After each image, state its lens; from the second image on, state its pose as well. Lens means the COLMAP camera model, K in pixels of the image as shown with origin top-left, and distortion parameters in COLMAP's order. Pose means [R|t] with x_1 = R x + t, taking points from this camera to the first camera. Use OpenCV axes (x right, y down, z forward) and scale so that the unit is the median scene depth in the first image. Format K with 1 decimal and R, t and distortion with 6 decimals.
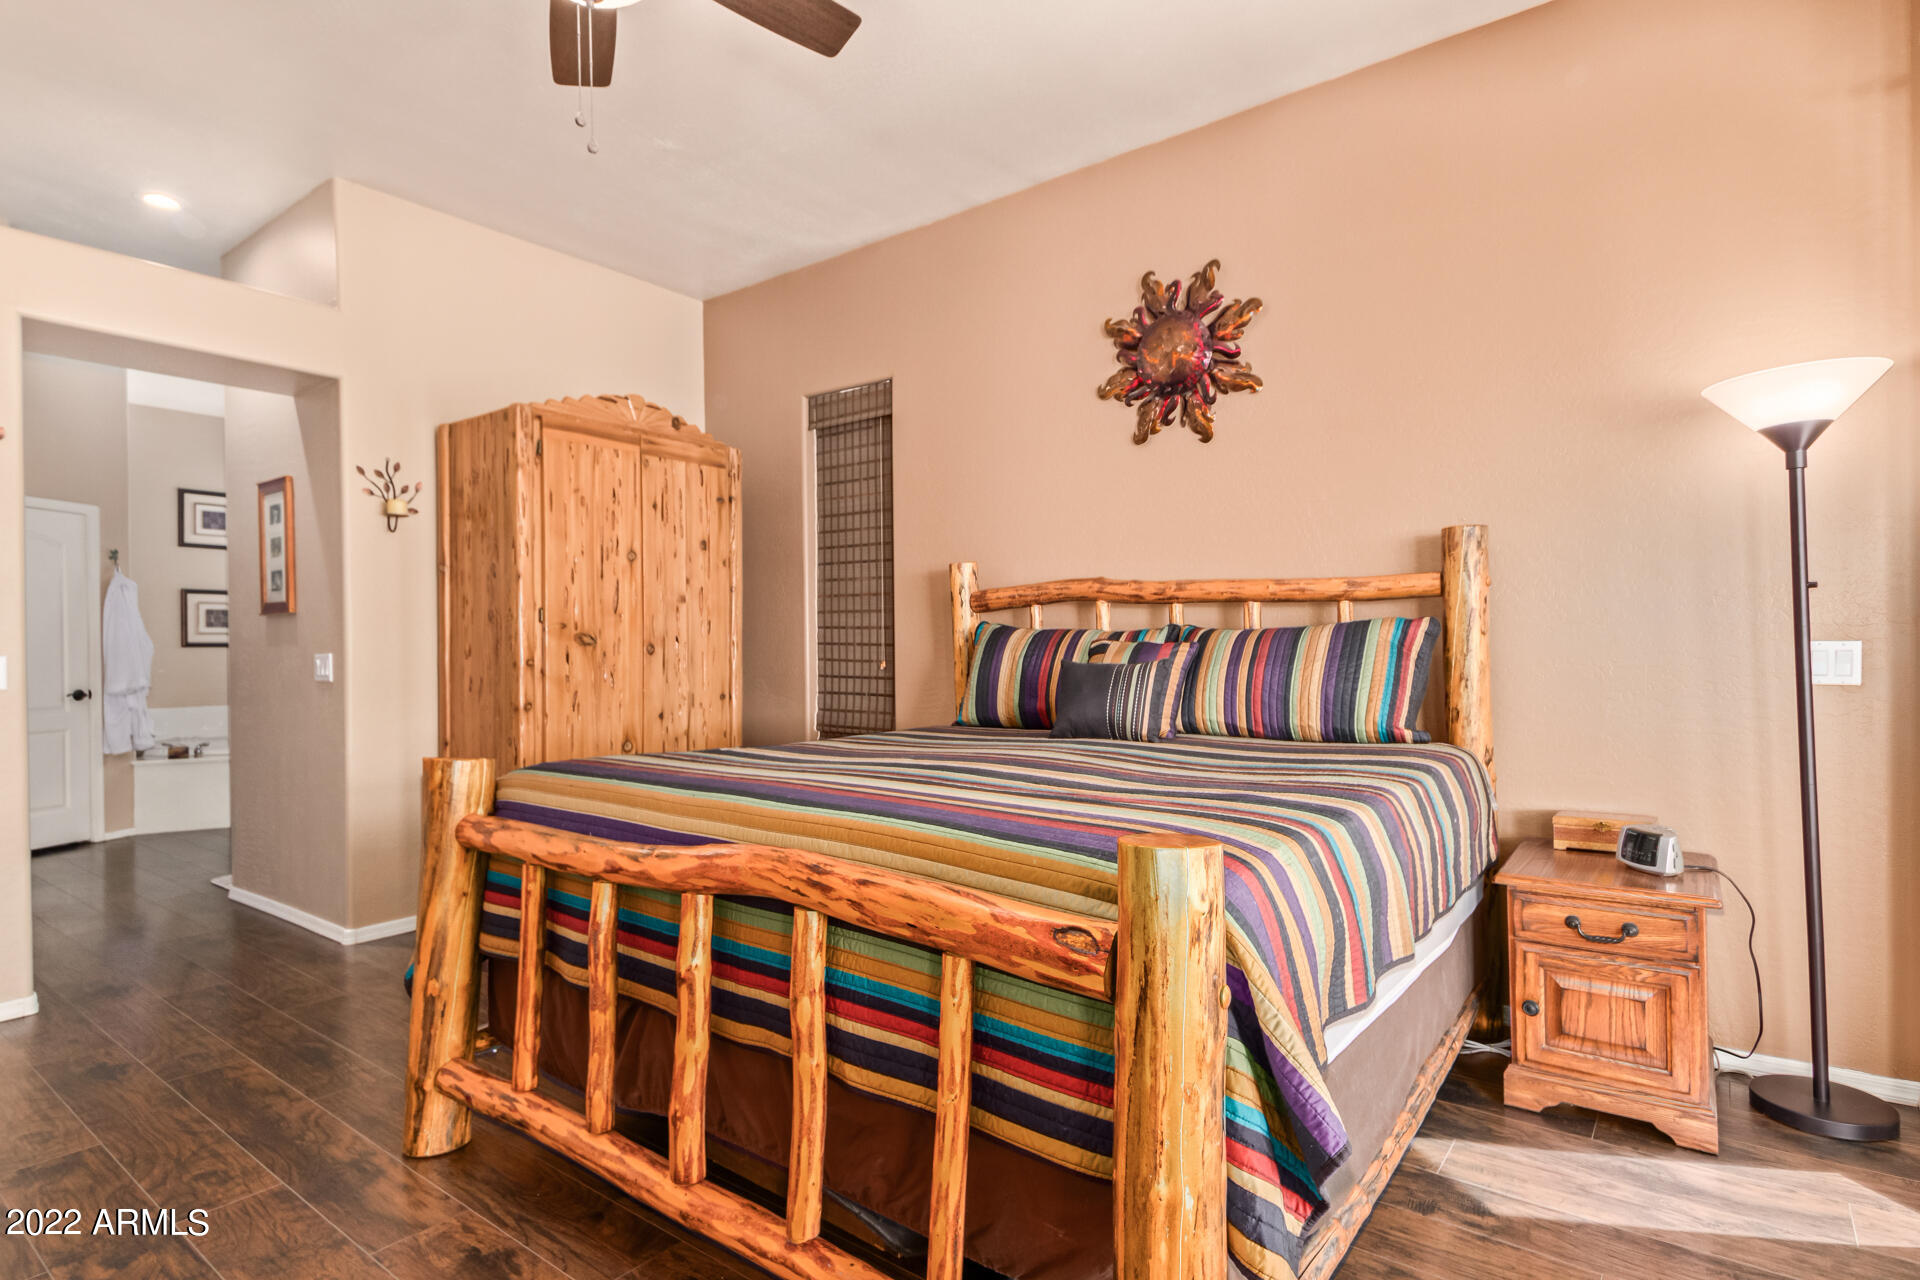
lens RADIAL K [[985.2, 0, 958.3], [0, 985.2, 643.1], [0, 0, 1]] dist [-0.000348, 0.000259]
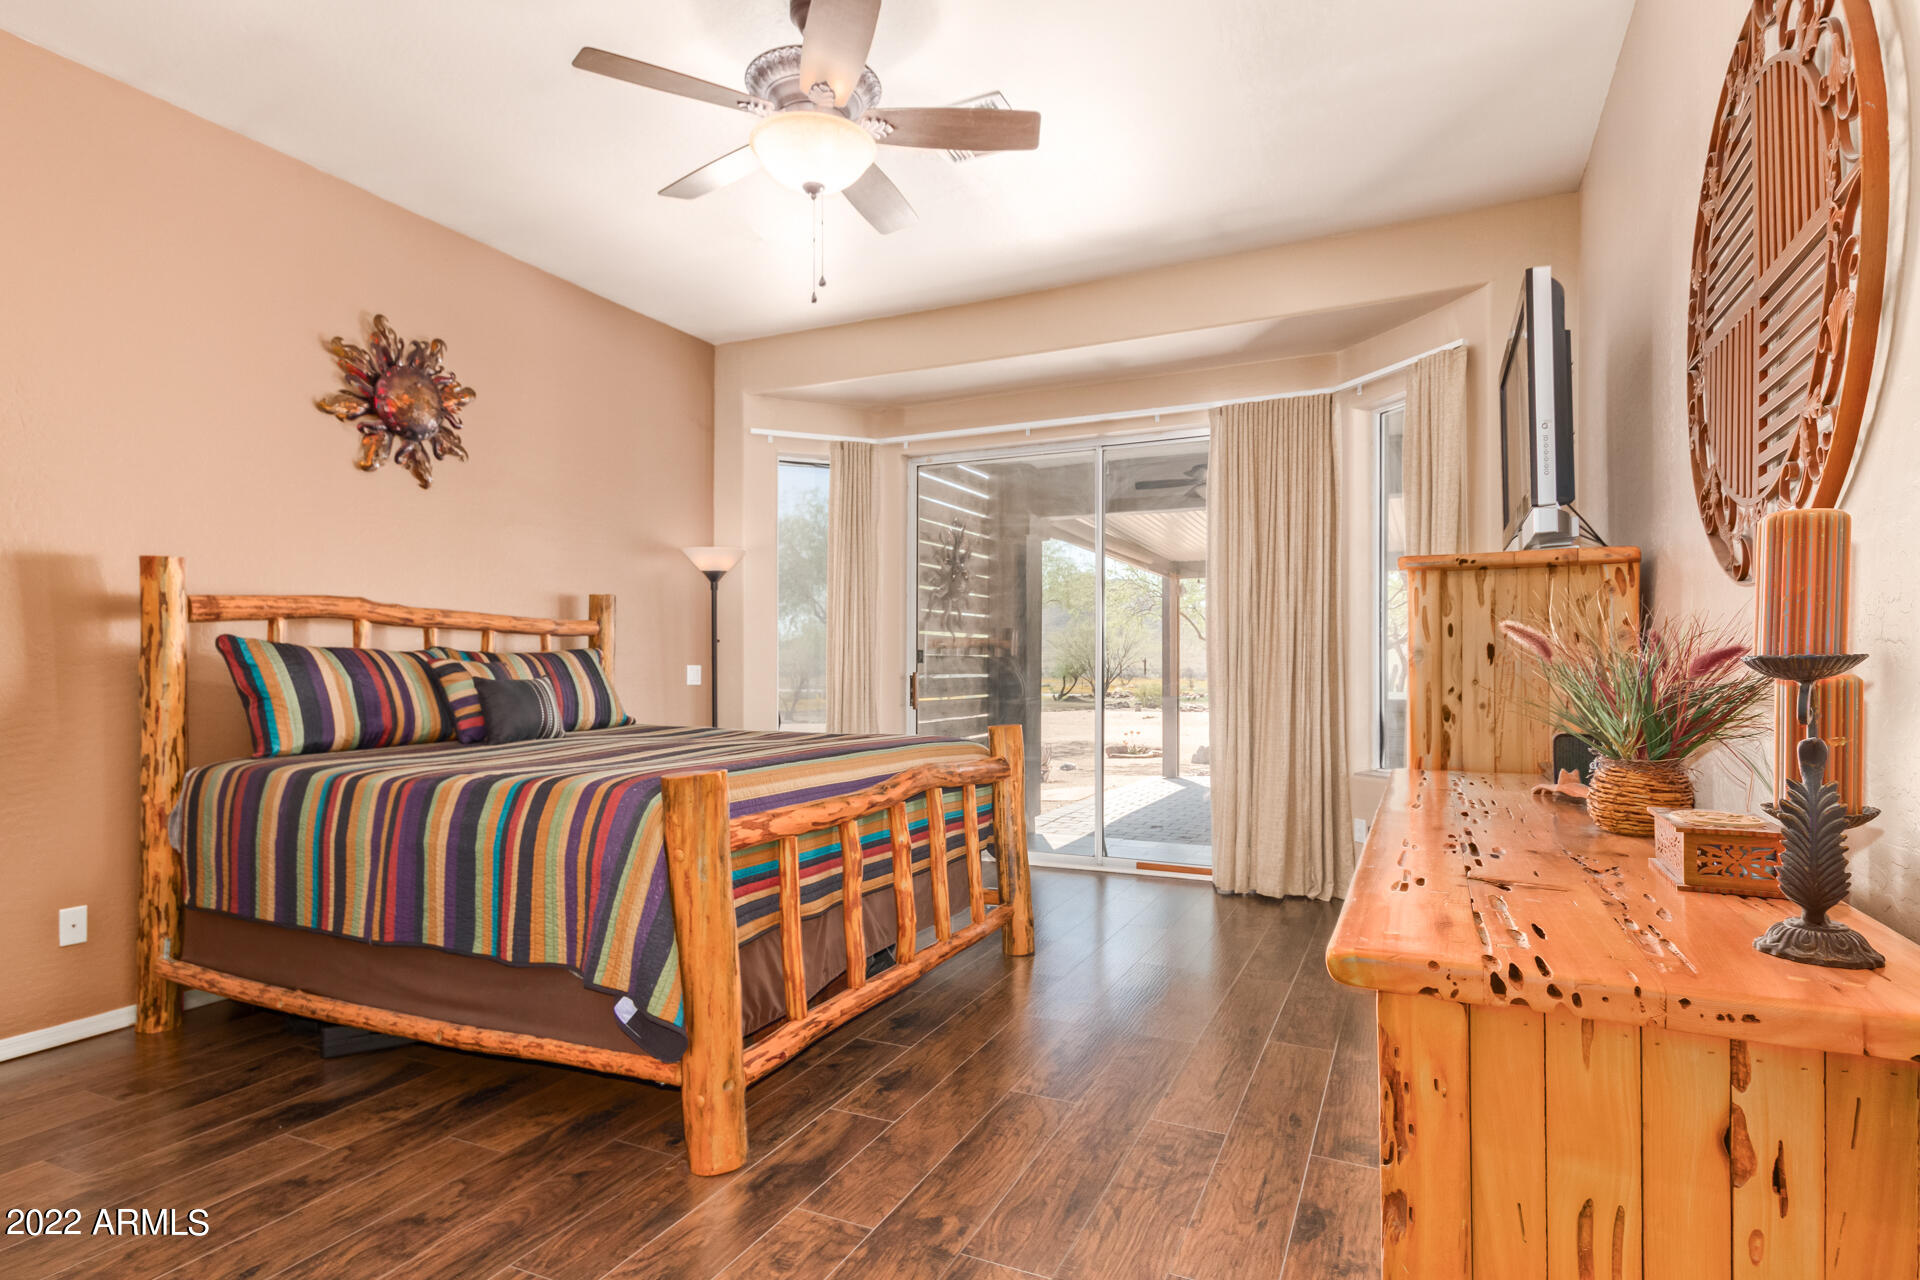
lens RADIAL K [[985.2, 0, 960.3], [0, 985.2, 655.0], [0, 0, 1]] dist [-0.000348, 0.000259]
pose [[-0.200283, 0.019301, 0.979548, -1.242896], [-0.003186, 0.999788, -0.020351, 0.014139], [-0.979733, -0.007197, -0.200179, 0.765625]]
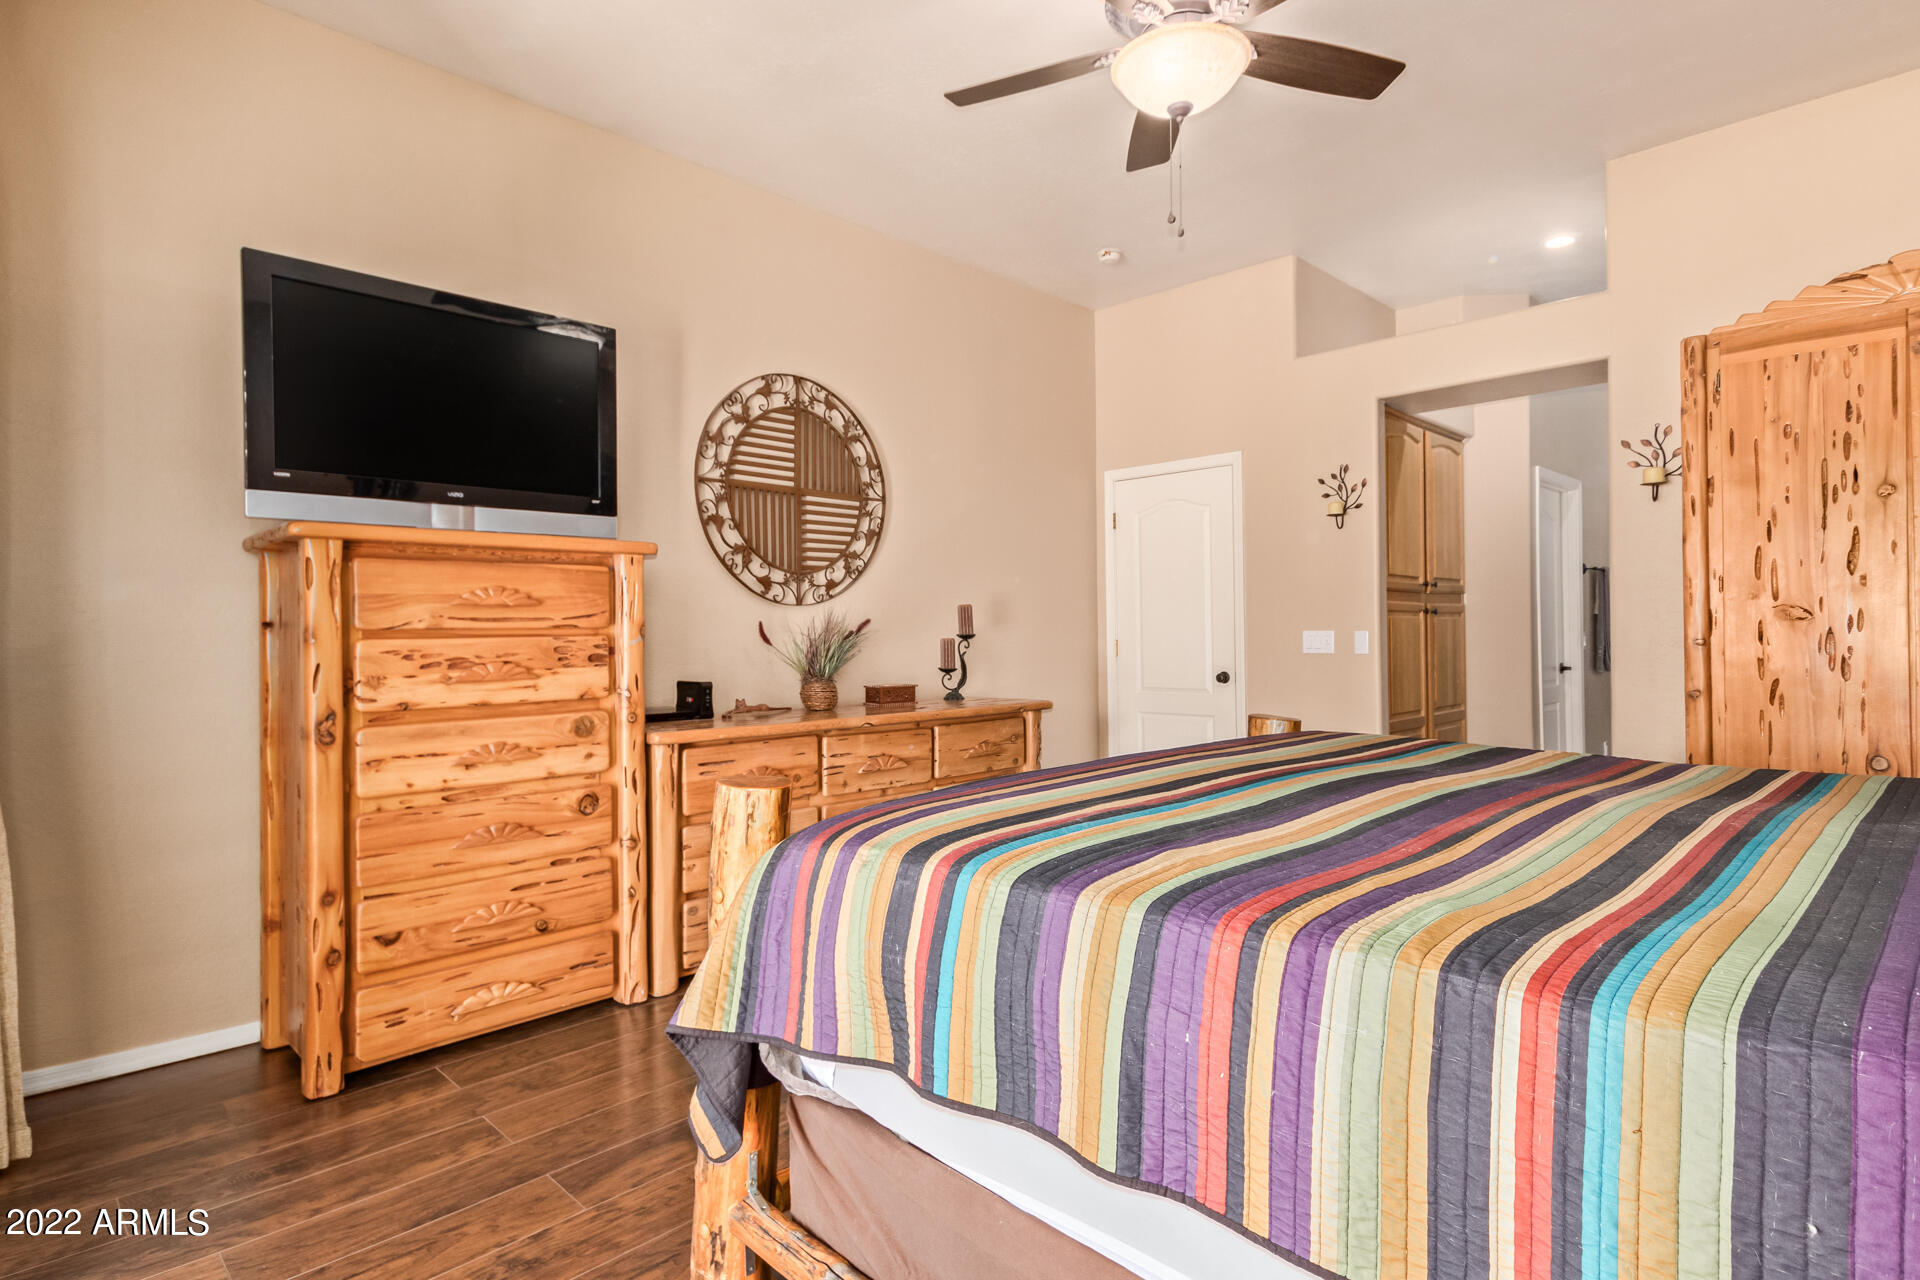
lens RADIAL K [[985.2, 0, 961.2], [0, 985.2, 638.1], [0, 0, 1]] dist [-0.000348, 0.000259]
pose [[-0.155281, 0.015258, -0.987752, 0.316511], [-0.001158, 0.999877, 0.015627, 0.003778], [0.987870, 0.003571, -0.155244, 0.323043]]
